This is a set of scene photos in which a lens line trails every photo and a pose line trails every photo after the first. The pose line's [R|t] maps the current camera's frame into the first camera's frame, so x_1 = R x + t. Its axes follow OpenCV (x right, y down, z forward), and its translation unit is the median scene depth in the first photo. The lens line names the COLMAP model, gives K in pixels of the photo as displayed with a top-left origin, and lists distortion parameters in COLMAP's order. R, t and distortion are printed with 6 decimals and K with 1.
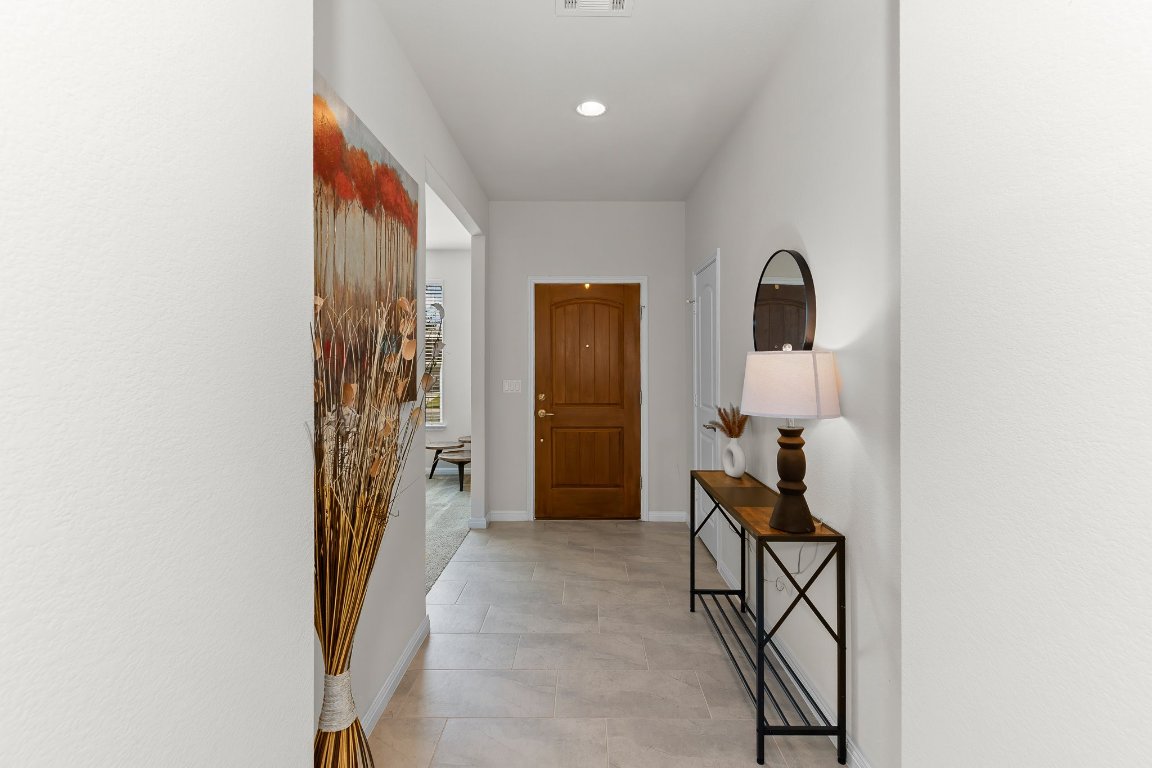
lens RADIAL K [[504.9, 0, 582.6], [0, 504.9, 354.5], [0, 0, 1]] dist [0.001621, -0.000156]
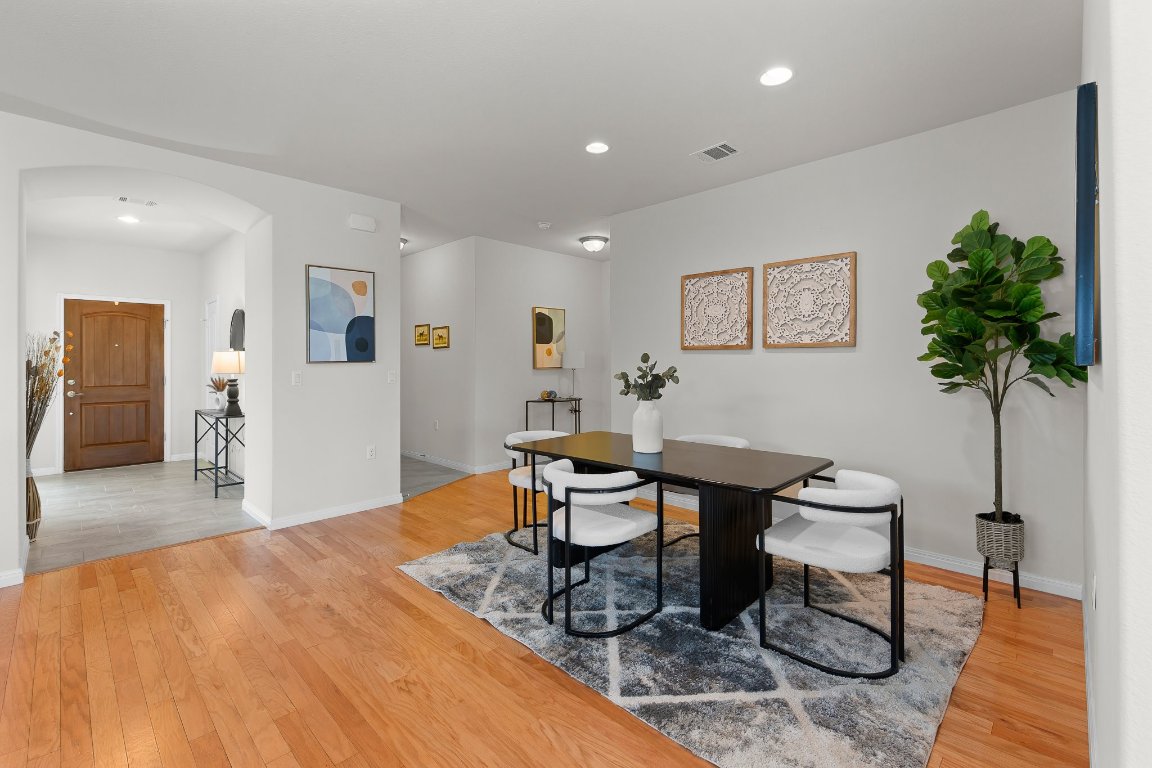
lens RADIAL K [[504.9, 0, 582.6], [0, 504.9, 354.5], [0, 0, 1]] dist [0.001621, -0.000156]
pose [[0.698503, 0.004209, 0.715595, -0.095355], [-0.006308, 0.999980, 0.000275, 0.000164], [-0.715580, -0.004706, 0.698515, -0.971408]]
